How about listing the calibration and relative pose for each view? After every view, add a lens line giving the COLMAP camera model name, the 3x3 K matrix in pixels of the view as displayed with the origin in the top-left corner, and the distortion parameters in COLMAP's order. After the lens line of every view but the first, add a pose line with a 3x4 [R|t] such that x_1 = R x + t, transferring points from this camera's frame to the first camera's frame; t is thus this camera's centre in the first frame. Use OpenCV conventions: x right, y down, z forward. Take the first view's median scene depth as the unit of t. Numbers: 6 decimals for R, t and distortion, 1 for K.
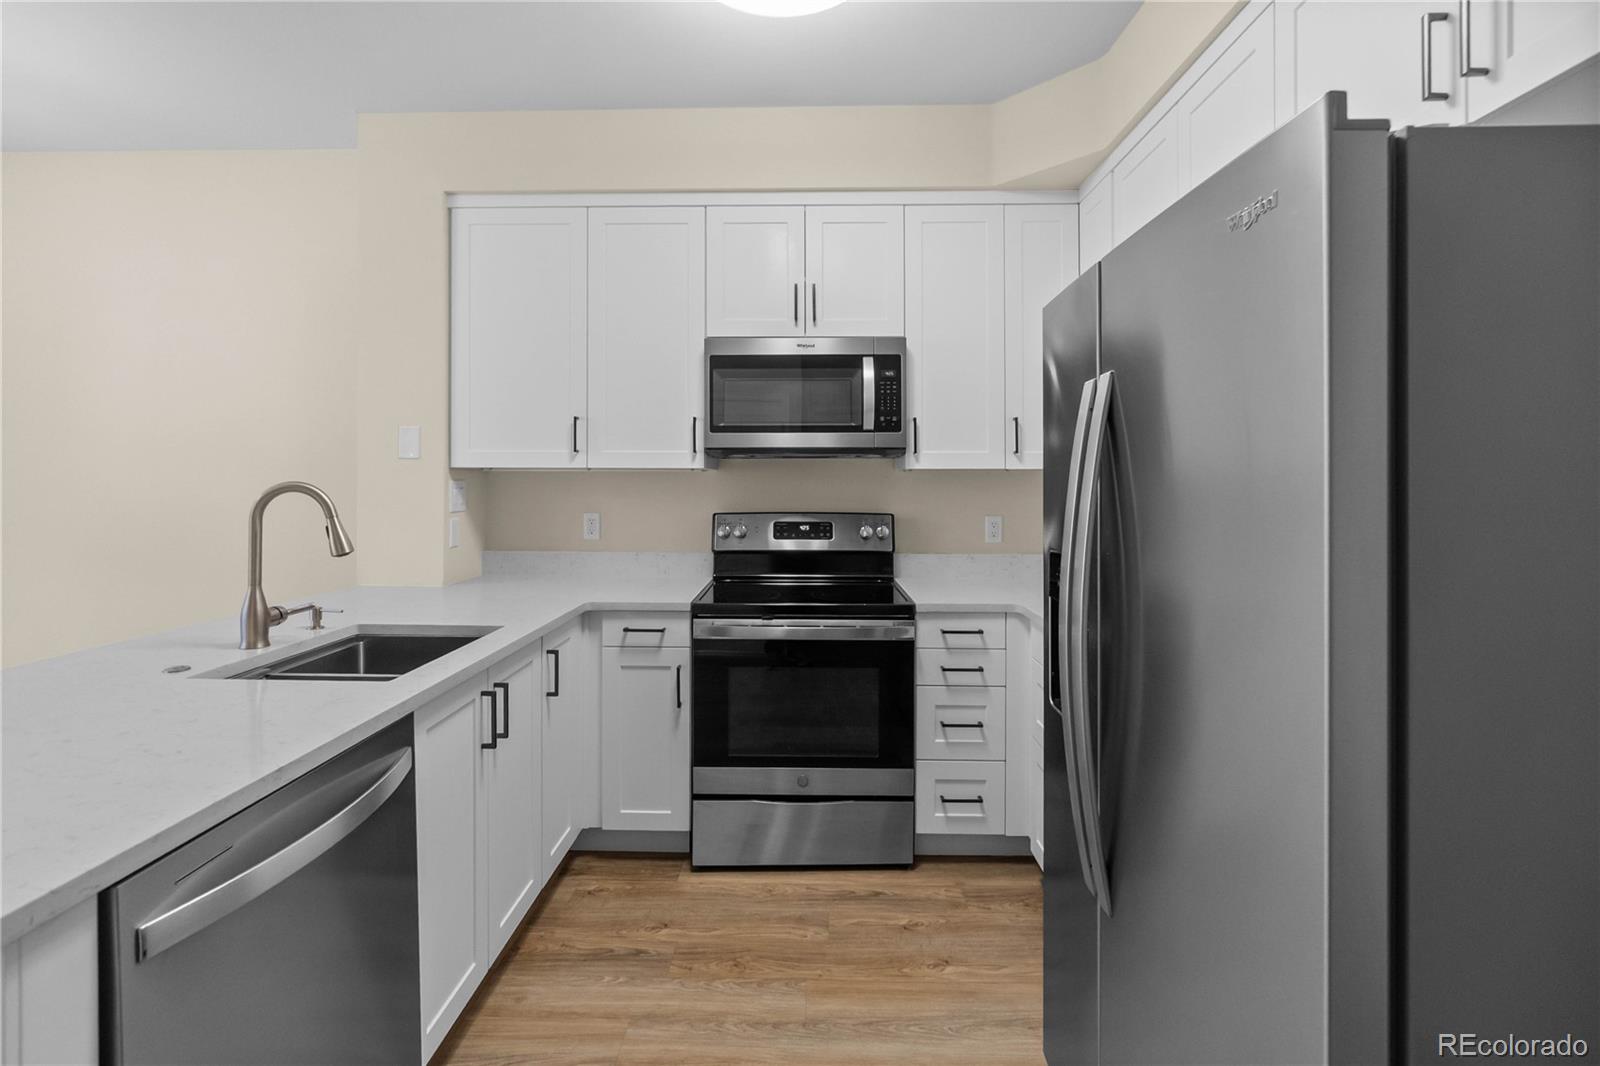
lens RADIAL K [[702.7, 0, 799.2], [0, 702.7, 483.2], [0, 0, 1]] dist [0.000023, 0.000015]
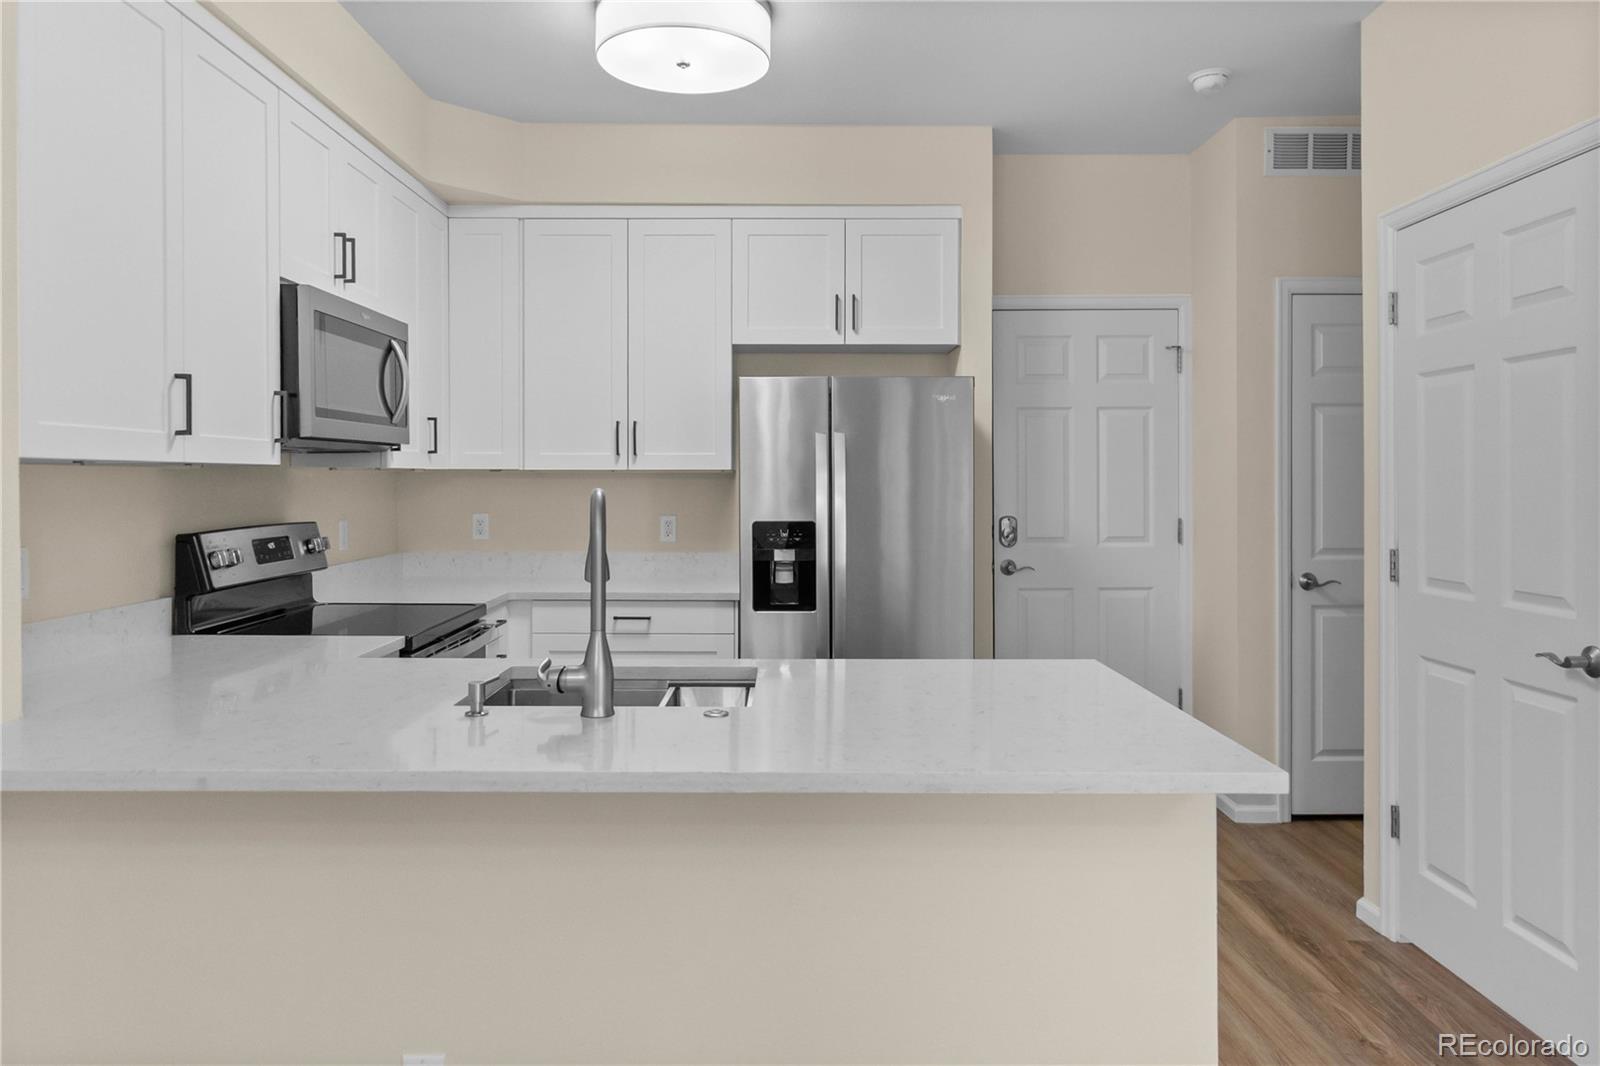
lens RADIAL K [[1067.2, 0, 799.2], [0, 1067.2, 480.8], [0, 0, 1]] dist [-0.009072, -0.001241]
pose [[-0.033157, -0.004956, 0.999438, -1.211352], [0.000039, 0.999988, 0.004960, -0.010669], [-0.999450, 0.000204, -0.033156, 0.522723]]
